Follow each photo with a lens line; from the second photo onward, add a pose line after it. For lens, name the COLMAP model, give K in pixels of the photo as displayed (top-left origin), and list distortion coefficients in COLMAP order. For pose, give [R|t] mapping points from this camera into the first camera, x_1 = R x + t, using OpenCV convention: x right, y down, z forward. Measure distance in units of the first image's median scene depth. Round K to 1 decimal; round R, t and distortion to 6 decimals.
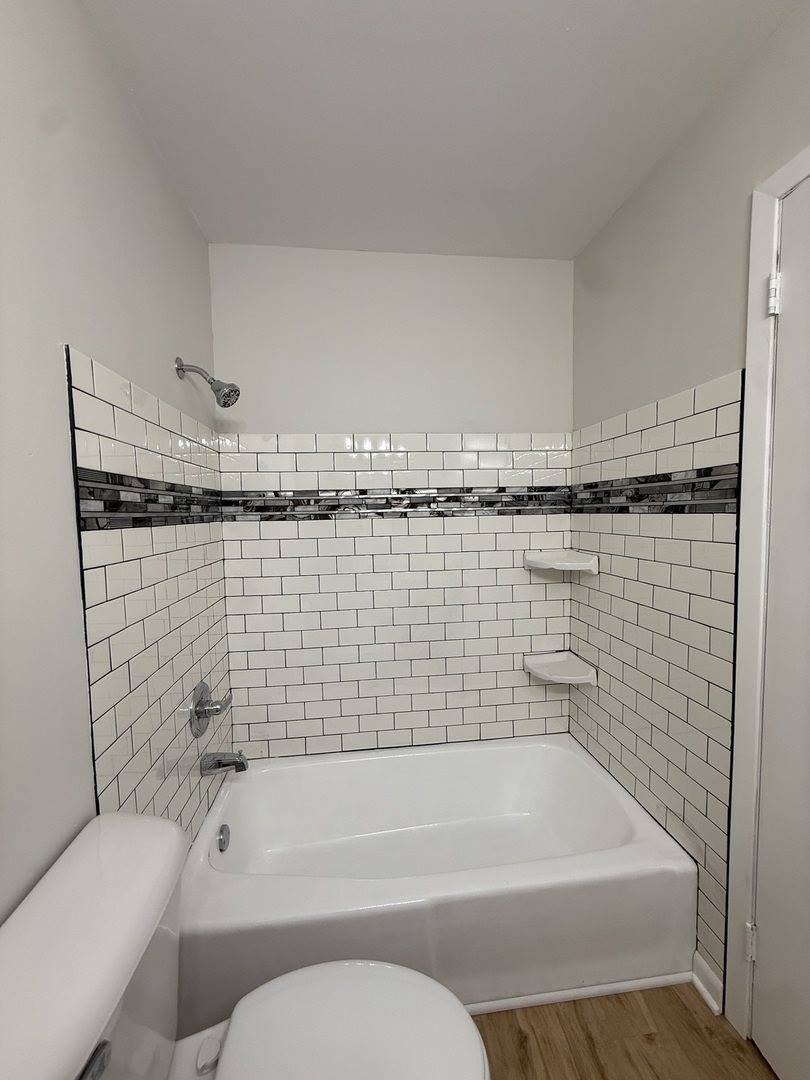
lens RADIAL K [[430.9, 0, 405.0], [0, 430.9, 540.0], [0, 0, 1]] dist [-0.000887, -0.000124]
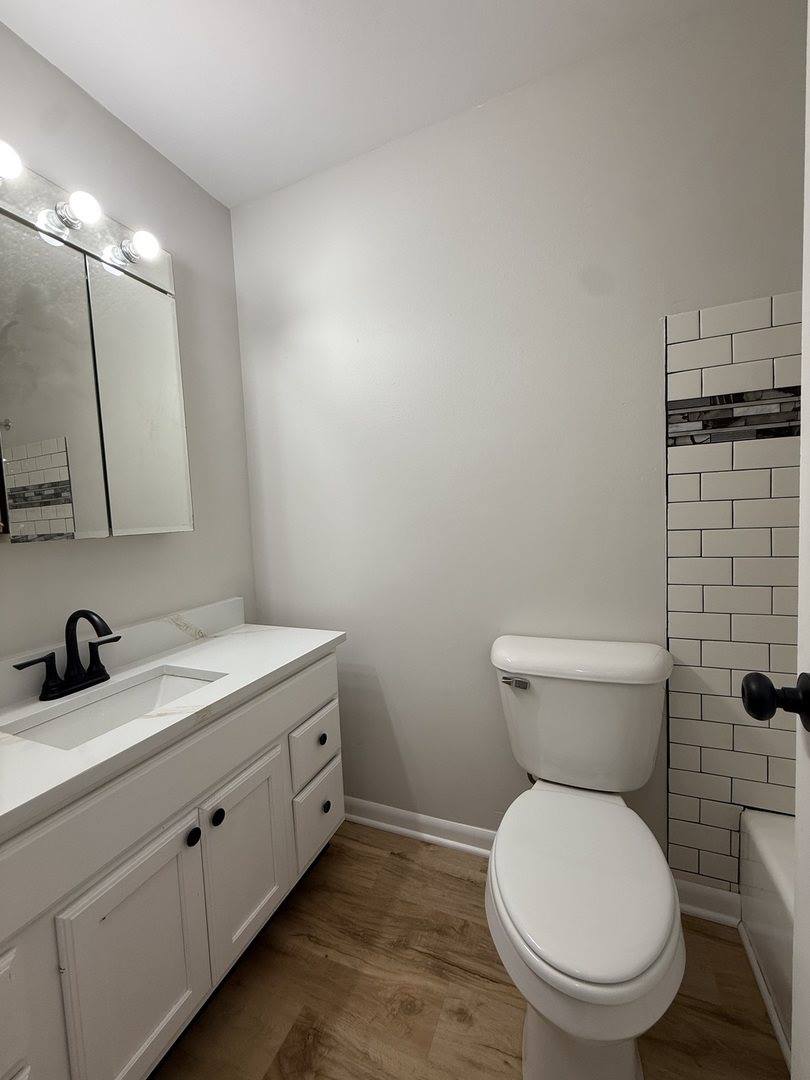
lens RADIAL K [[430.9, 0, 405.0], [0, 430.9, 540.0], [0, 0, 1]] dist [-0.000887, -0.000124]
pose [[-0.498268, 0.104875, -0.860657, 0.924933], [0.001105, 0.992733, 0.120329, 0.110754], [0.867023, 0.059005, -0.494763, 0.962550]]
